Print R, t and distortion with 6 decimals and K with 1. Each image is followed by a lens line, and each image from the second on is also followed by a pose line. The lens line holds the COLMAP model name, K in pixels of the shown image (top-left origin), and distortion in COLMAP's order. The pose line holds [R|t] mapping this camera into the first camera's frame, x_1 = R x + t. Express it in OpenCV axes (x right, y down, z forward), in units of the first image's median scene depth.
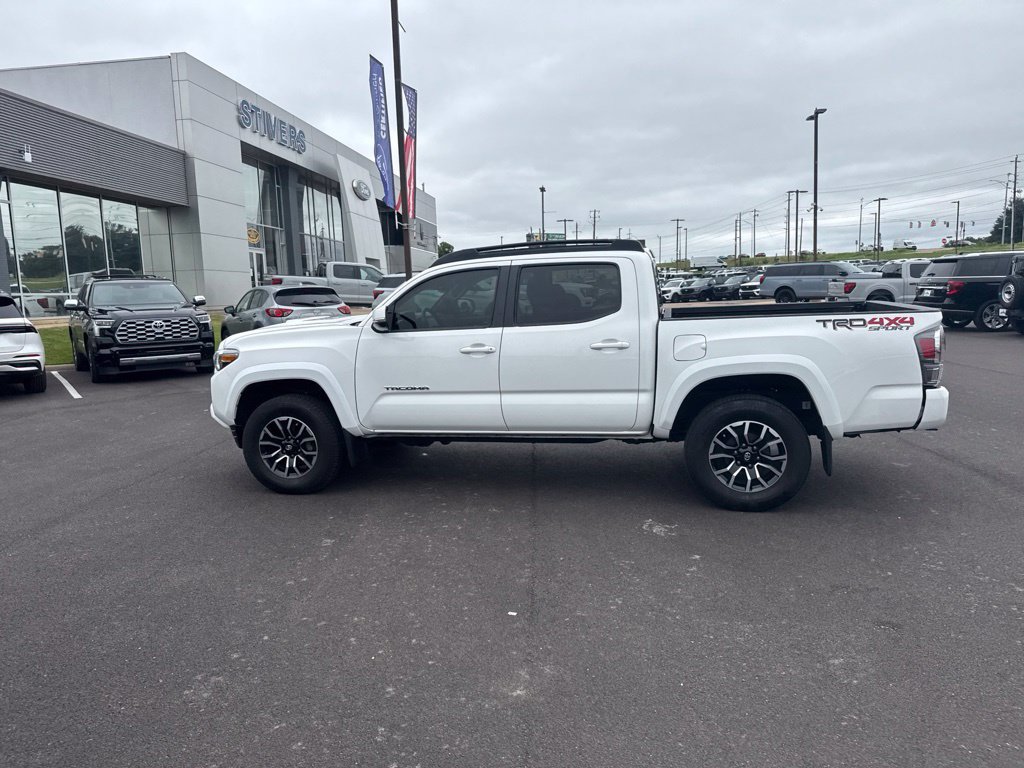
lens RADIAL K [[755.0, 0, 498.9], [0, 755.0, 383.9], [0, 0, 1]] dist [0.074886, -0.102267]
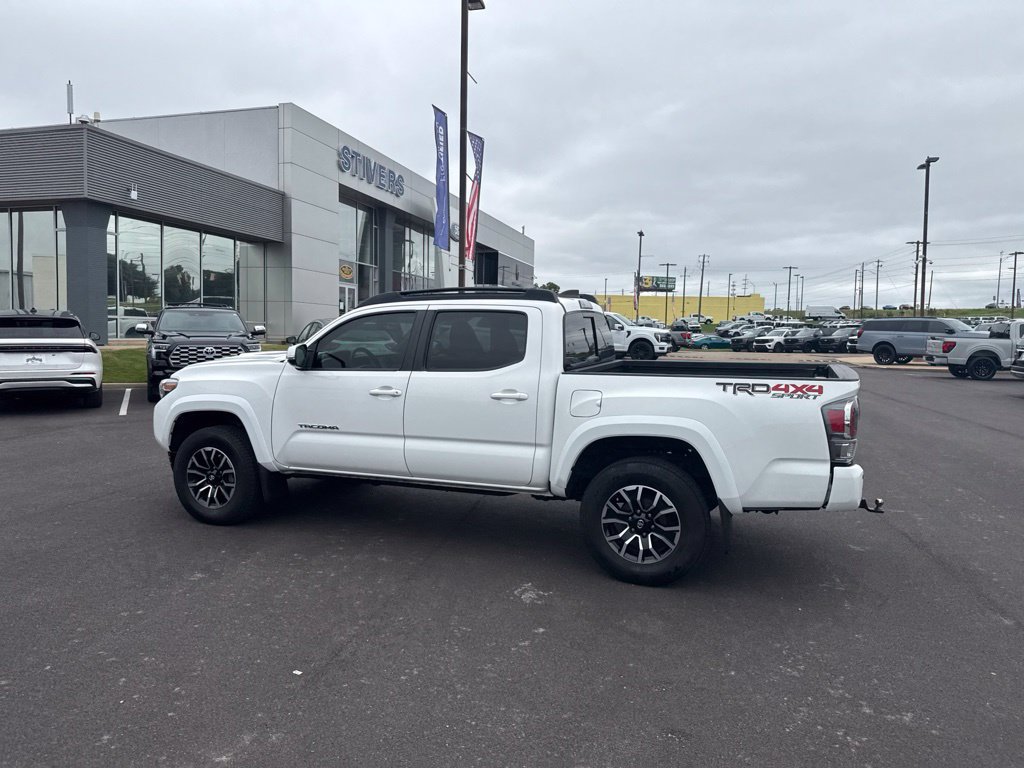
lens RADIAL K [[739.3, 0, 492.7], [0, 739.3, 385.6], [0, 0, 1]] dist [0.128409, -0.203763]
pose [[0.985569, 0.055753, -0.159830, 0.248266], [-0.063248, 0.997105, -0.042195, -0.020898], [0.157015, 0.051695, 0.986242, 0.054529]]
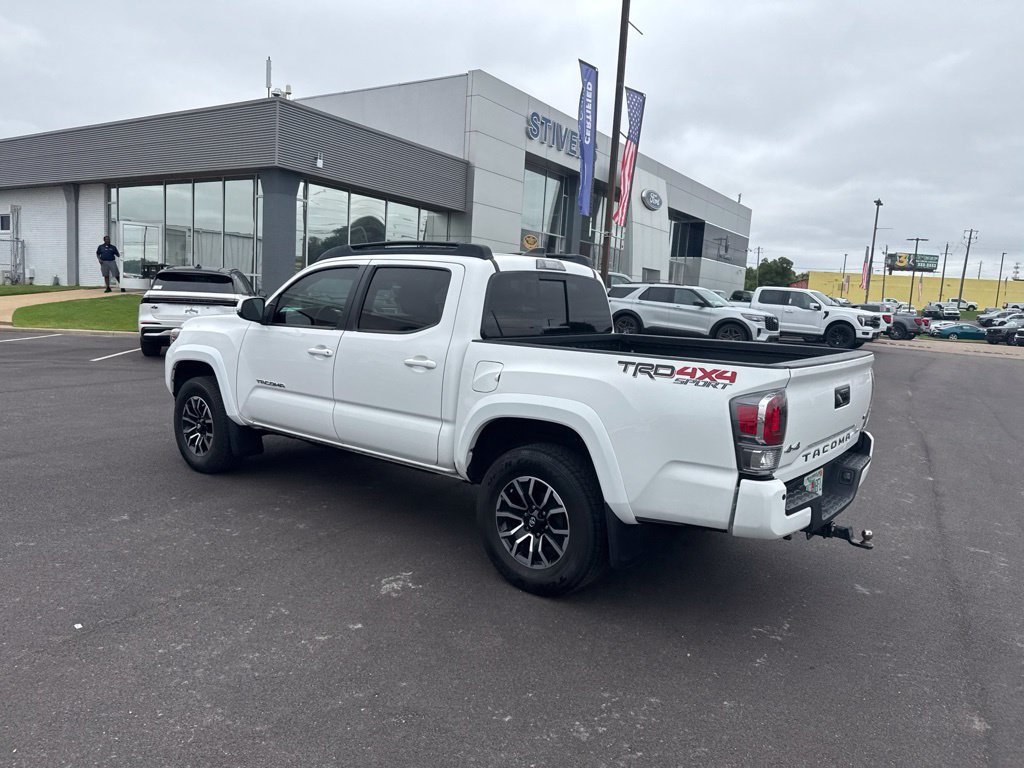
lens RADIAL K [[739.3, 0, 492.7], [0, 739.3, 385.6], [0, 0, 1]] dist [0.128409, -0.203763]
pose [[0.887852, 0.132063, -0.440770, 0.533368], [-0.136209, 0.990427, 0.022382, -0.049840], [0.439507, 0.040164, 0.897341, 0.246918]]
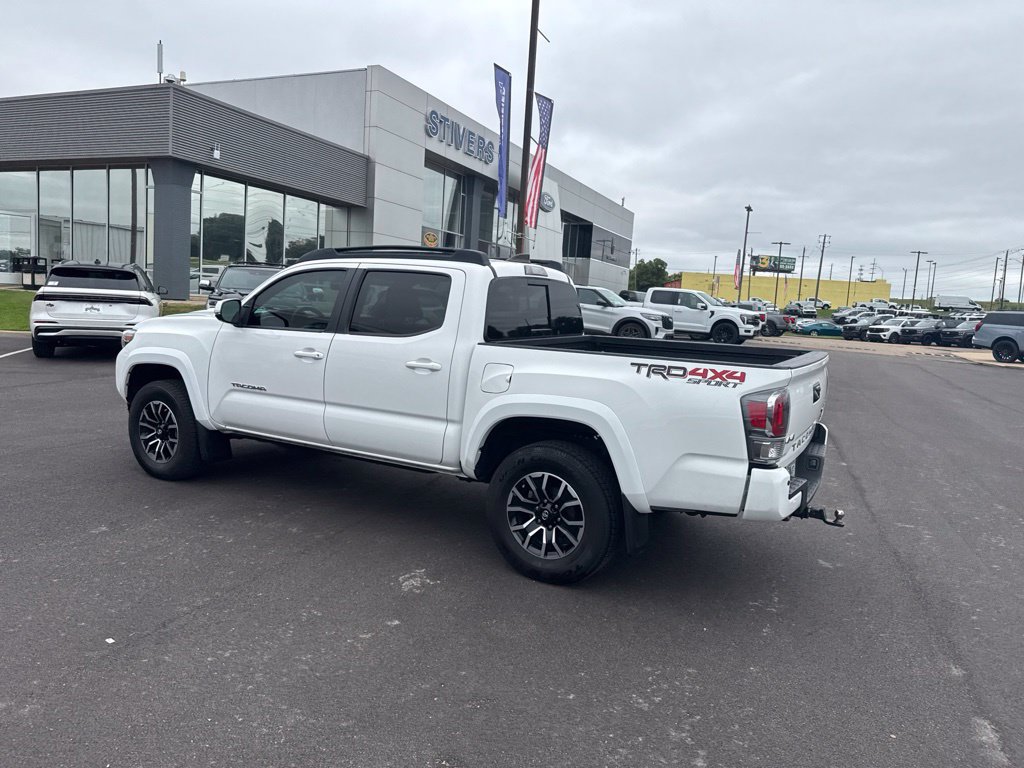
lens RADIAL K [[743.1, 0, 496.1], [0, 743.1, 377.1], [0, 0, 1]] dist [0.152739, -0.256989]
pose [[0.948689, 0.118387, -0.293212, 0.435066], [-0.125595, 0.992065, -0.005807, -0.038600], [0.290198, 0.042335, 0.956030, 0.165817]]
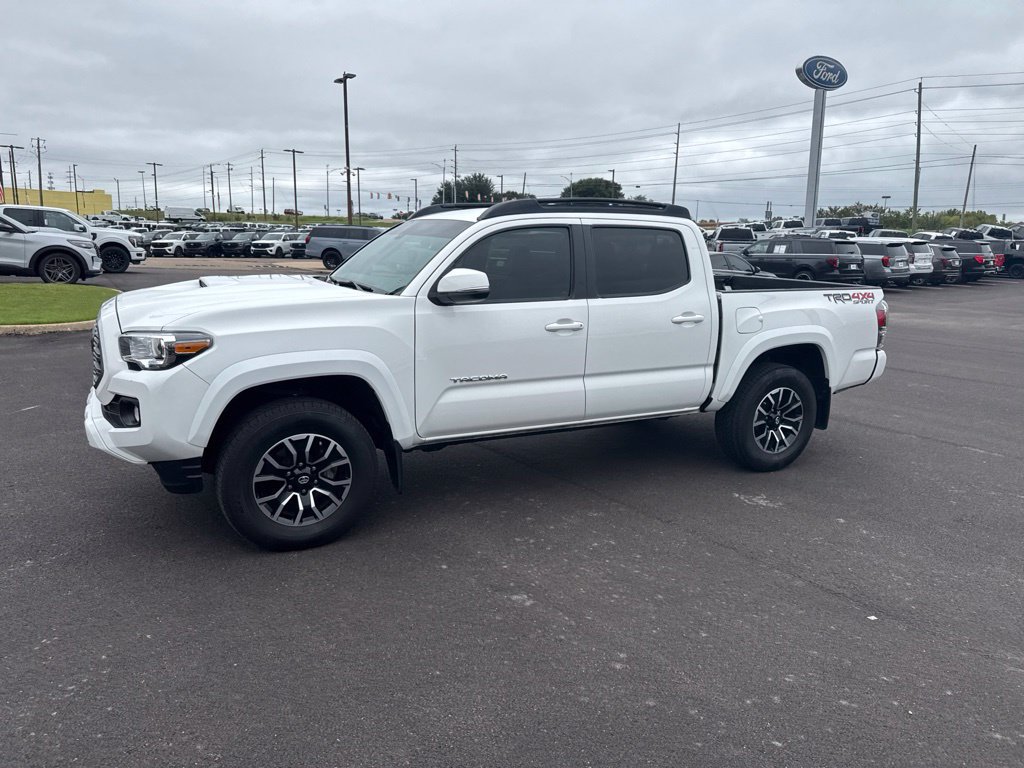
lens RADIAL K [[746.0, 0, 520.5], [0, 746.0, 388.4], [0, 0, 1]] dist [0.082868, -0.117494]
pose [[0.743166, -0.076734, 0.664692, -0.567222], [0.035356, 0.996518, 0.075511, -0.038087], [-0.668172, -0.032616, 0.743291, 0.393216]]
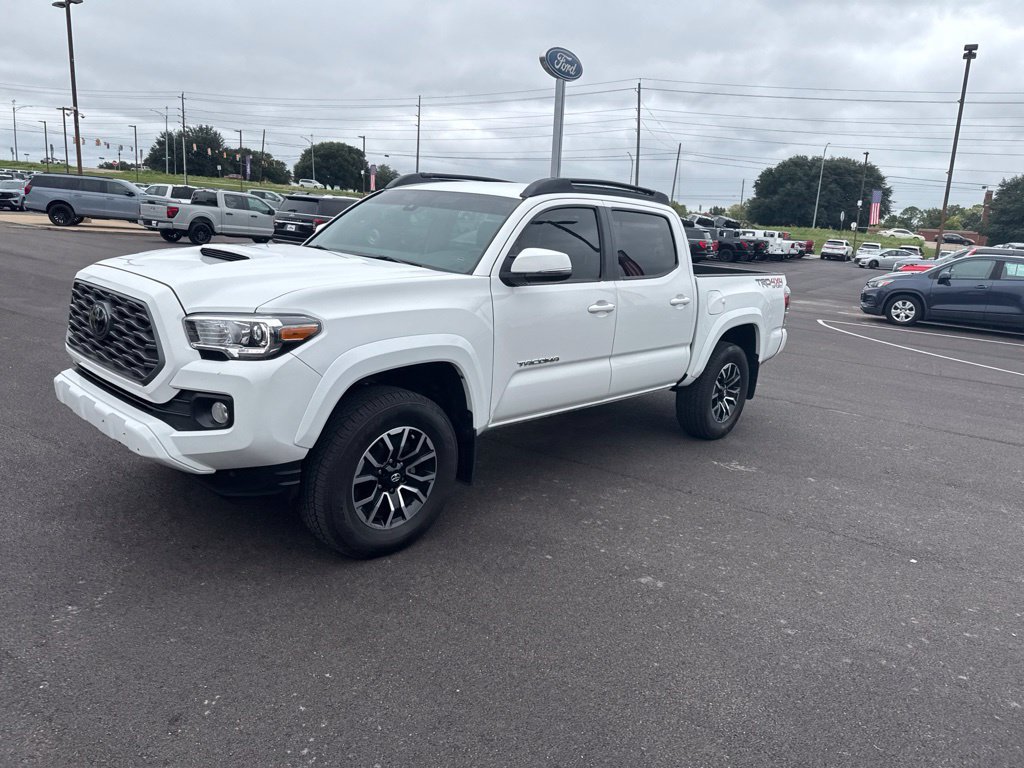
lens RADIAL K [[742.0, 0, 519.2], [0, 742.0, 381.9], [0, 0, 1]] dist [0.049449, -0.059651]
pose [[0.465855, -0.114120, 0.877472, -0.740034], [0.021457, 0.992814, 0.117729, -0.058174], [-0.884601, -0.036016, 0.464956, 0.647016]]
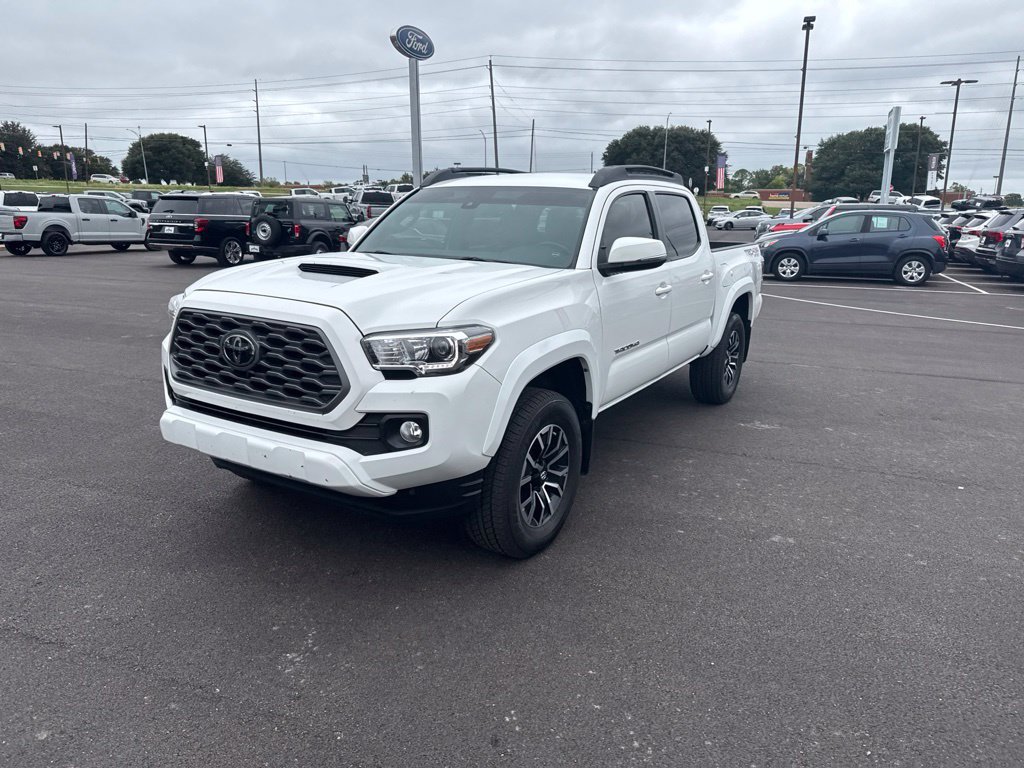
lens RADIAL K [[741.1, 0, 527.4], [0, 741.1, 386.1], [0, 0, 1]] dist [0.034238, -0.034567]
pose [[0.277343, -0.183585, 0.943068, -0.828947], [0.102154, 0.981645, 0.161053, -0.083207], [-0.955325, 0.051672, 0.291006, 0.840396]]
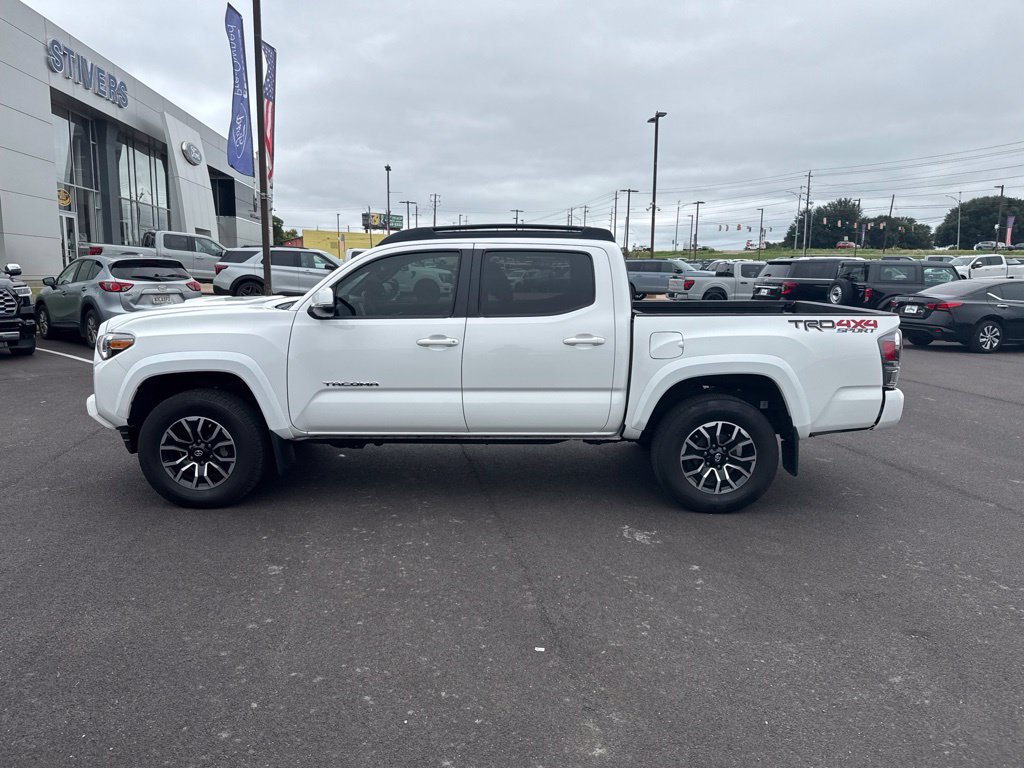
lens RADIAL K [[751.4, 0, 511.3], [0, 751.4, 389.5], [0, 0, 1]] dist [0.083306, -0.127984]
pose [[0.970807, 0.005928, 0.239789, -0.144072], [-0.012601, 0.999575, 0.026305, -0.012760], [-0.239531, -0.028559, 0.970469, 0.106382]]
